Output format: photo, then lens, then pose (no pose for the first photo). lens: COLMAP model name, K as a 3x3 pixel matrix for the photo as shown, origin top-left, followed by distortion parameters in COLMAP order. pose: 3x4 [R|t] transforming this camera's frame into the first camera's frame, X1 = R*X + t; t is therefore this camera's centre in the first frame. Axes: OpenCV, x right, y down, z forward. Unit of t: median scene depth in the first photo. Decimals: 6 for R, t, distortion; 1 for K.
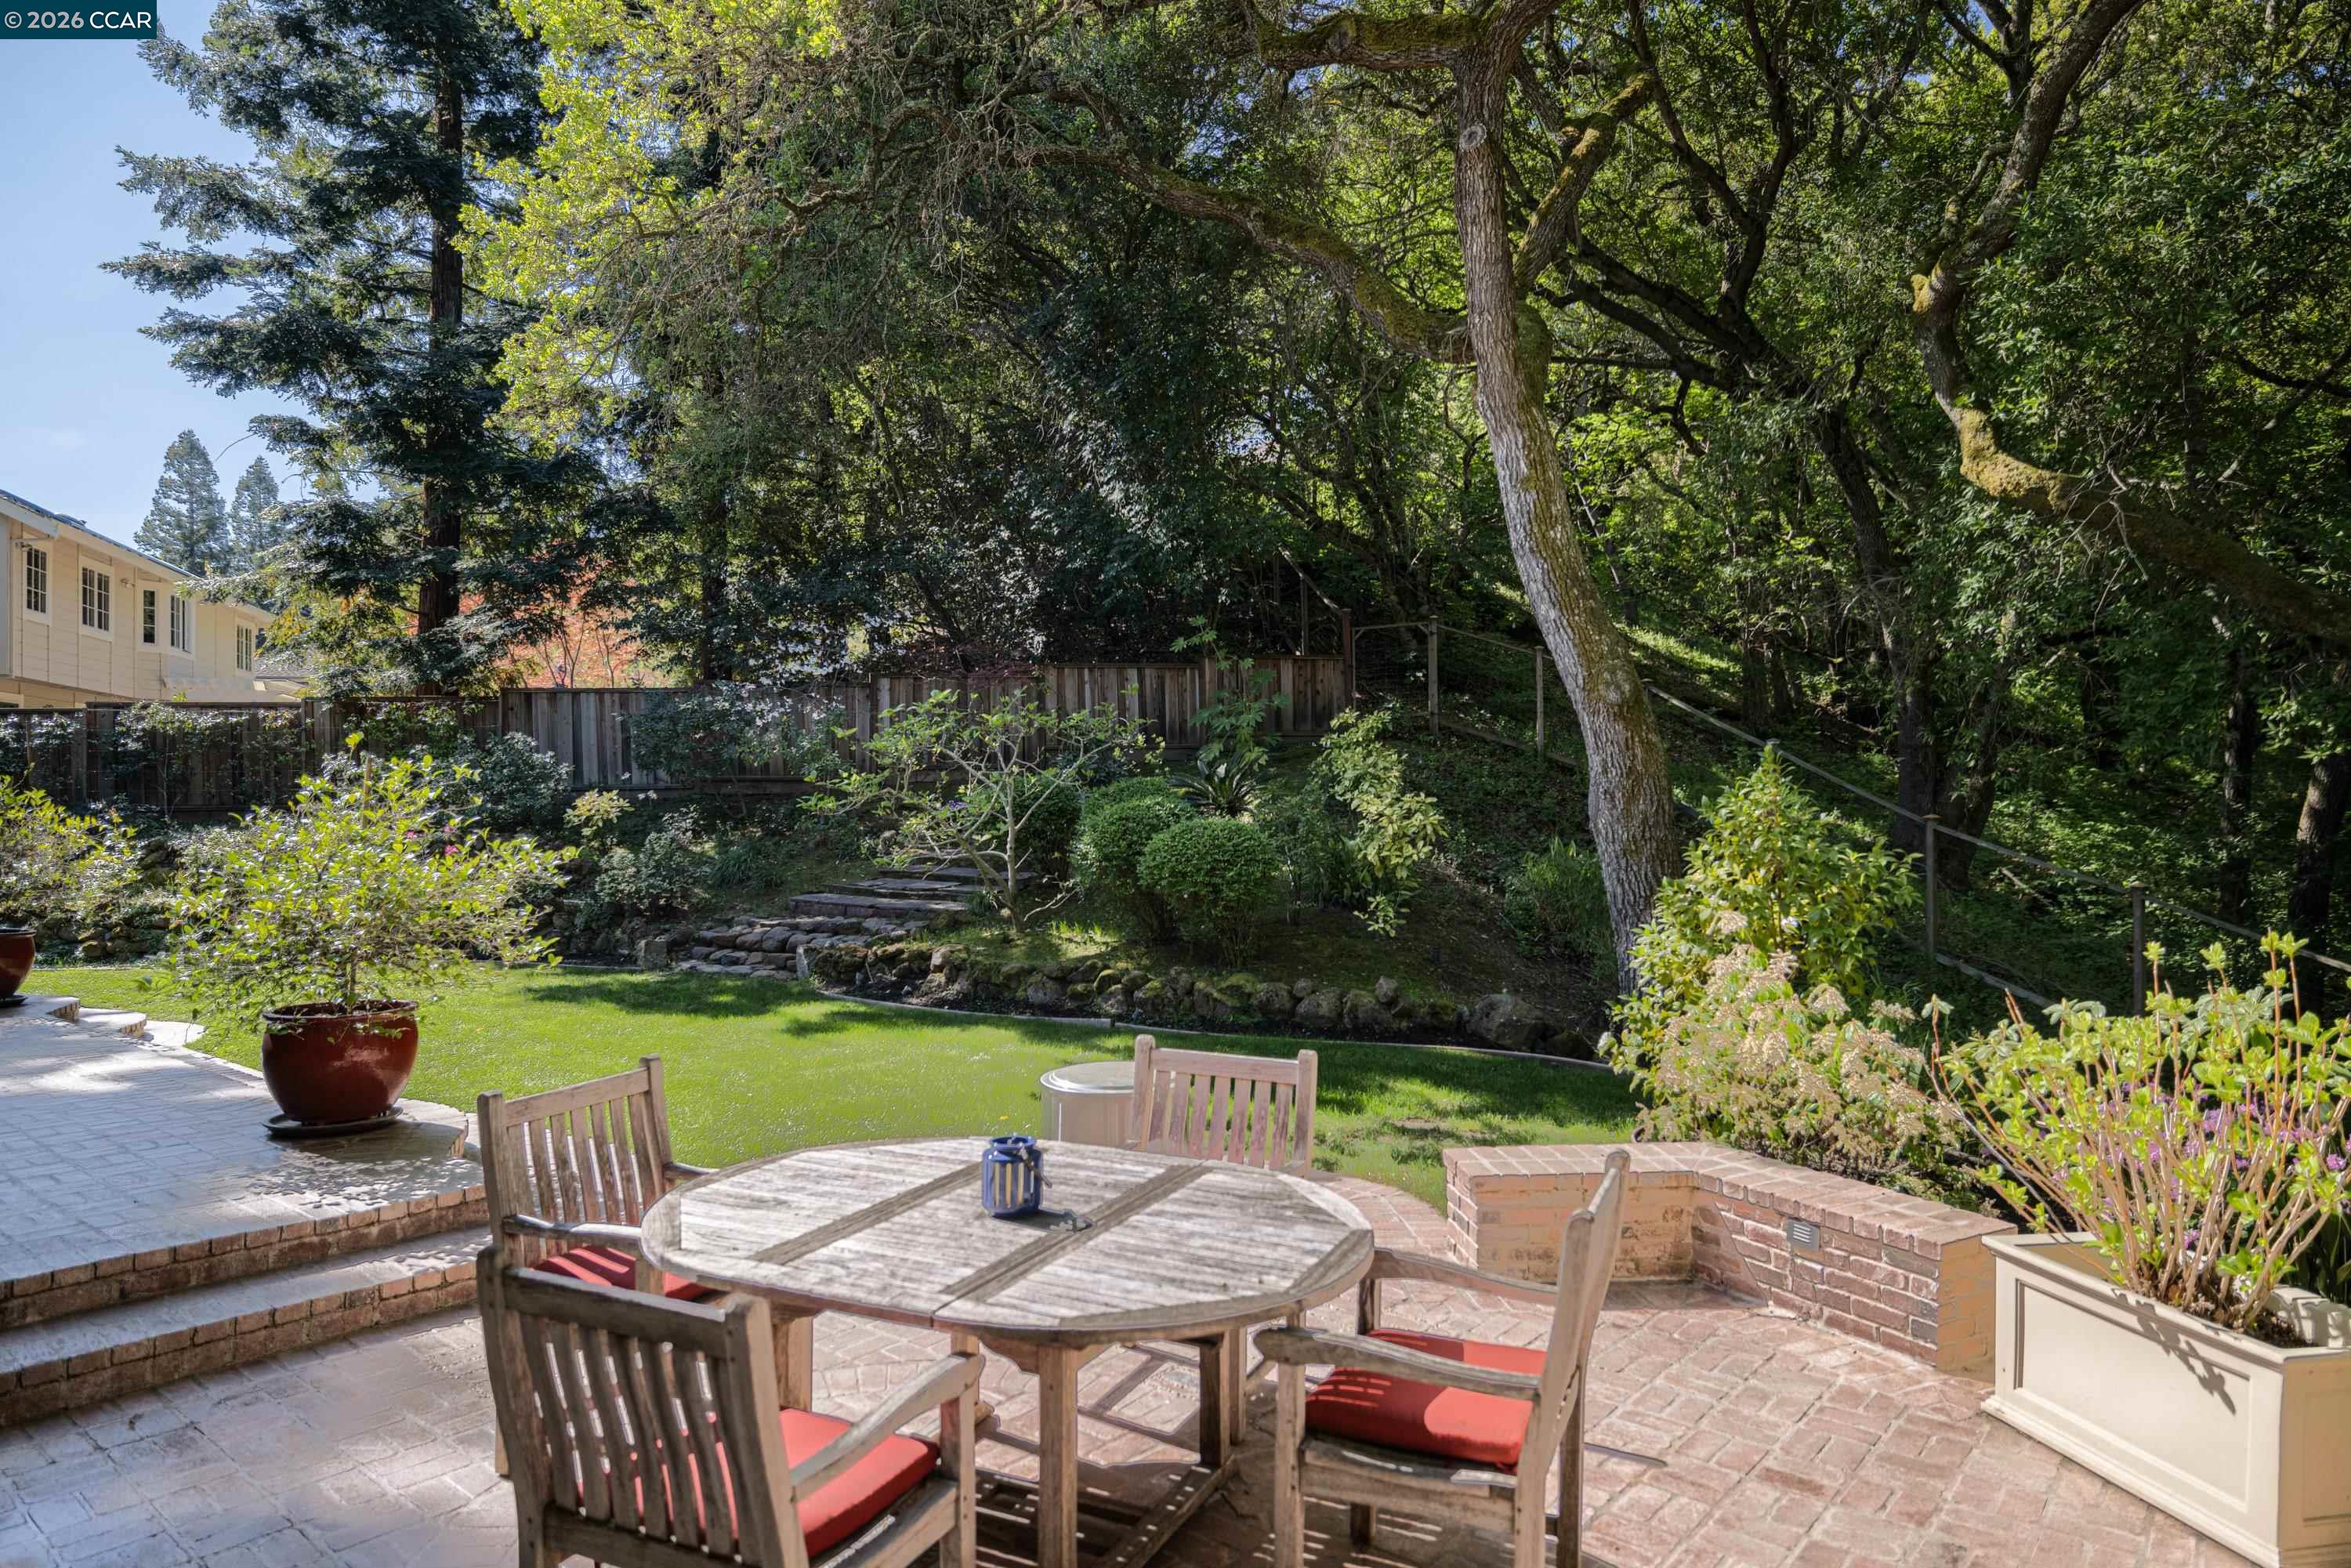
lens RADIAL K [[1356.4, 0, 1175.5], [0, 1356.4, 784.0], [0, 0, 1]] dist [-0.004140, 0.004730]
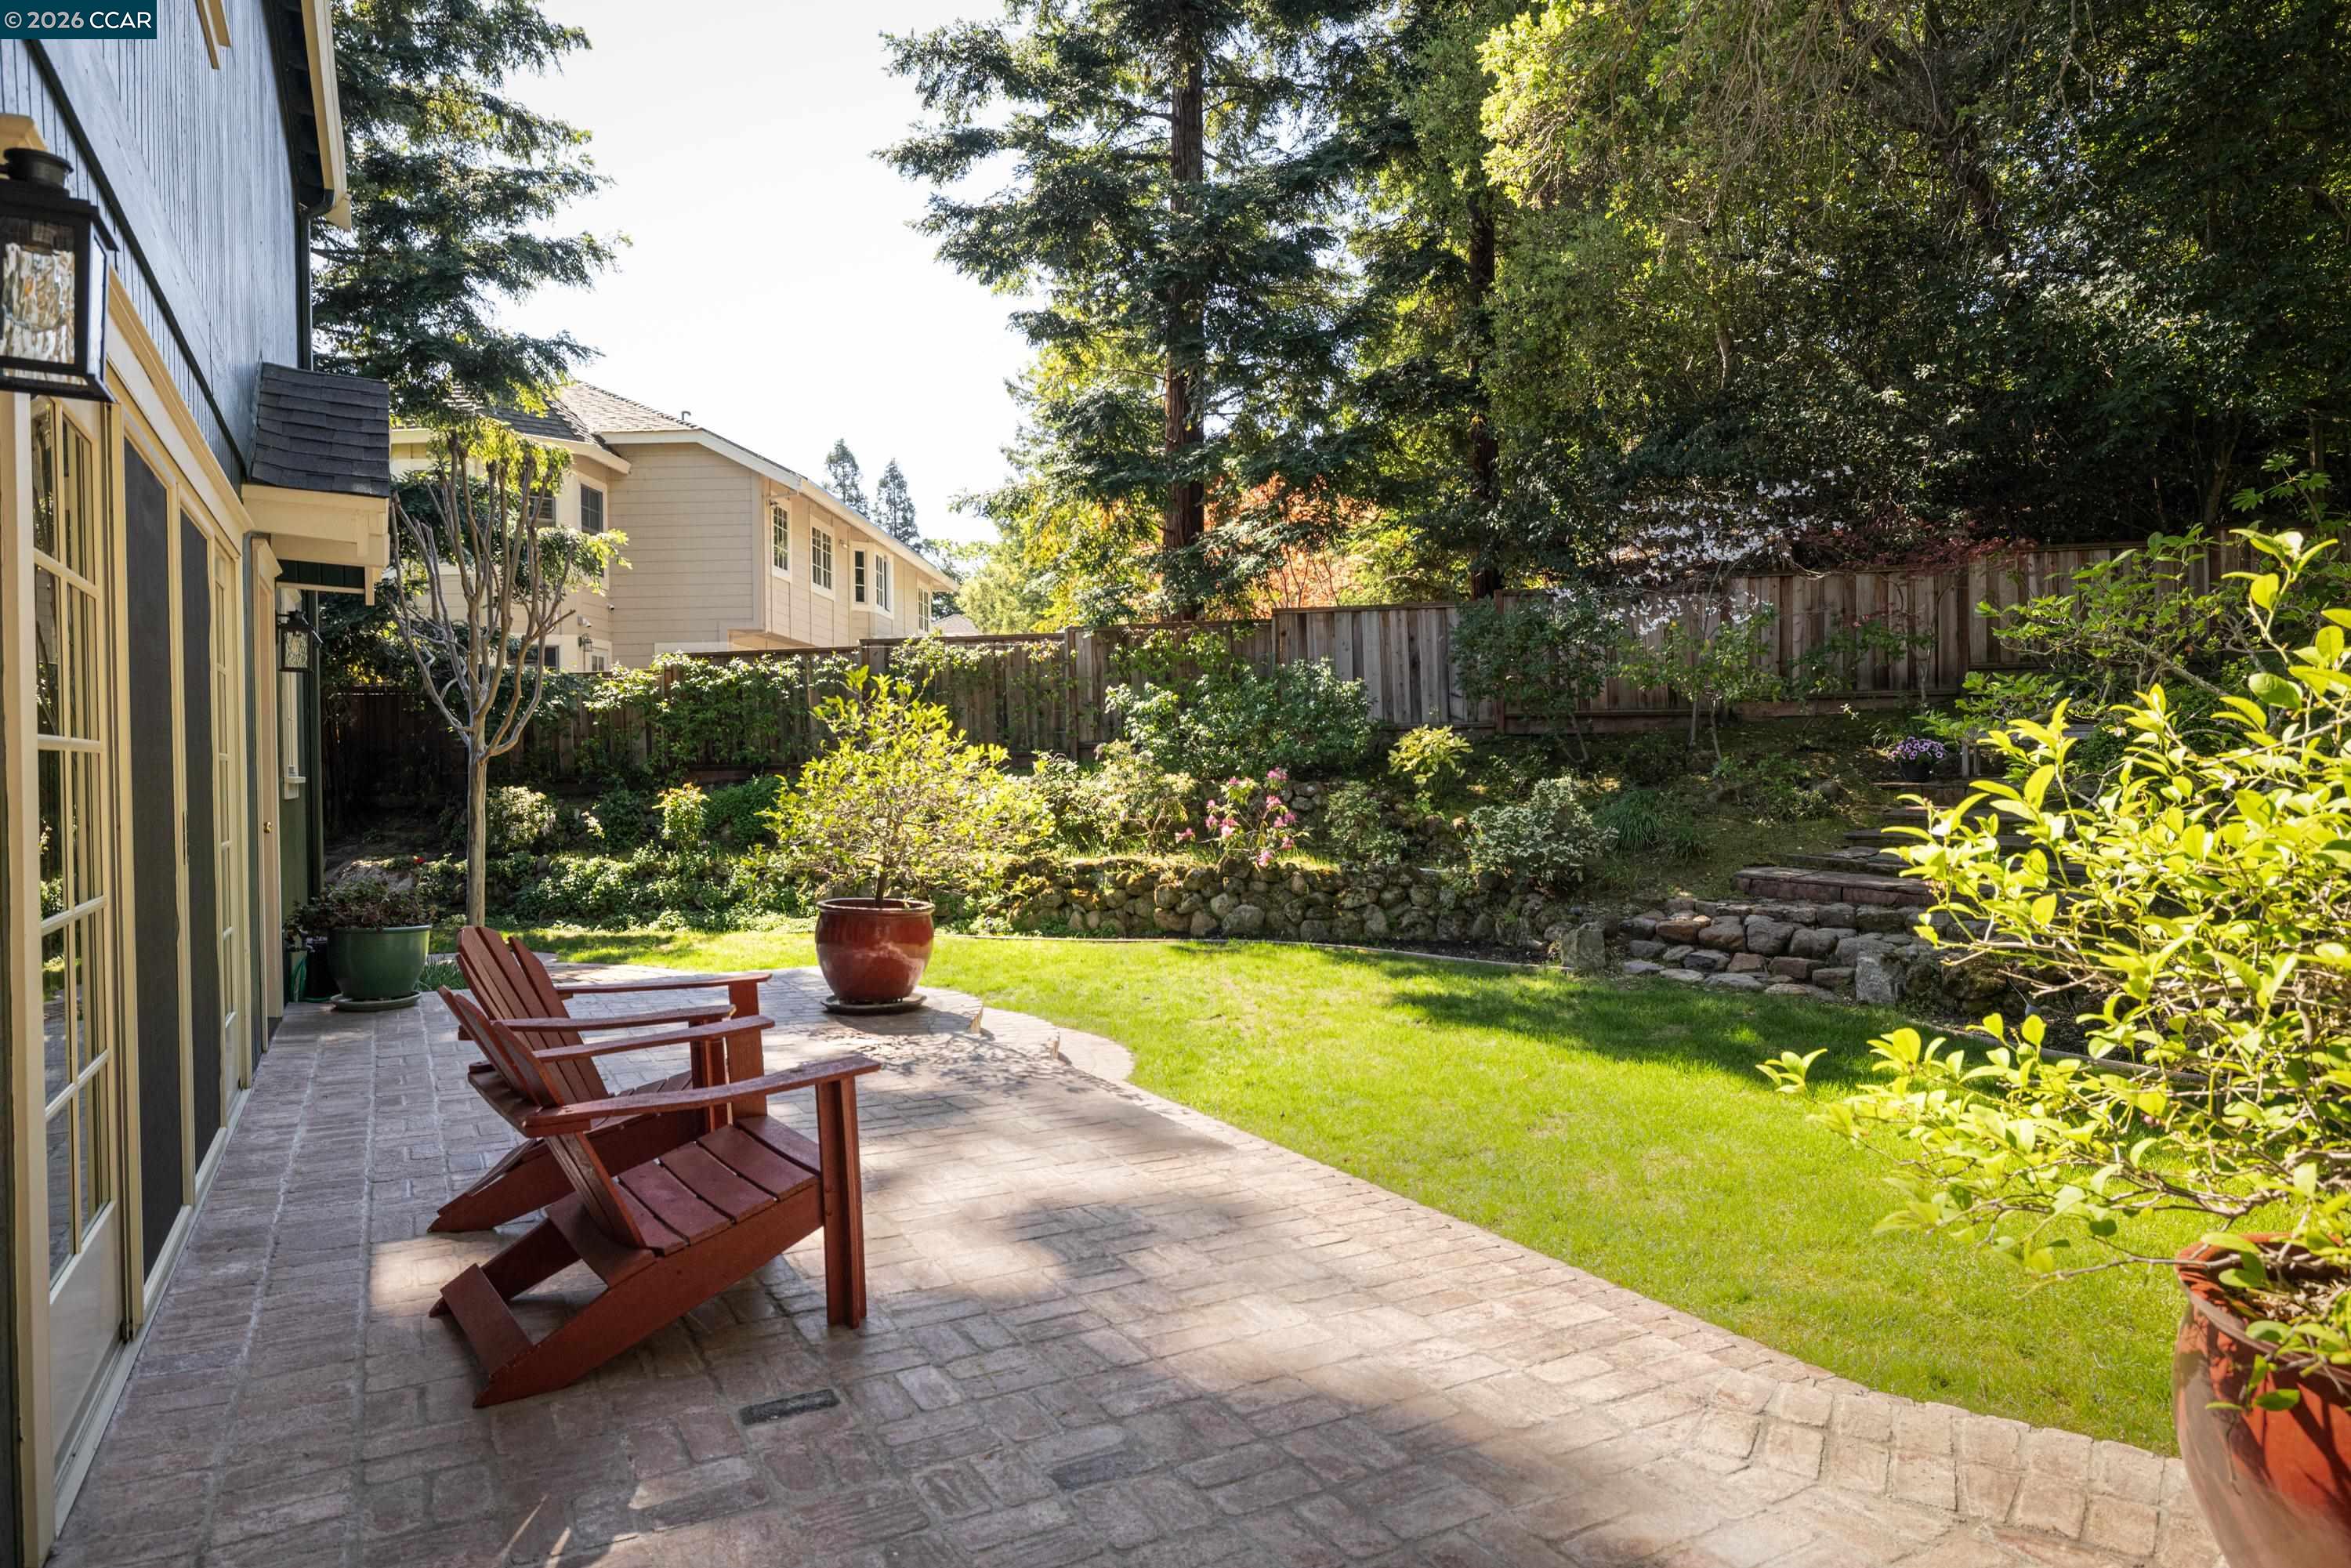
lens RADIAL K [[1356.4, 0, 1175.5], [0, 1356.4, 784.0], [0, 0, 1]] dist [-0.004140, 0.004730]
pose [[0.929974, 0.003459, -0.367610, -0.257706], [0.005817, 0.999692, 0.024123, 0.016986], [0.367580, -0.024572, 0.929667, 0.212339]]
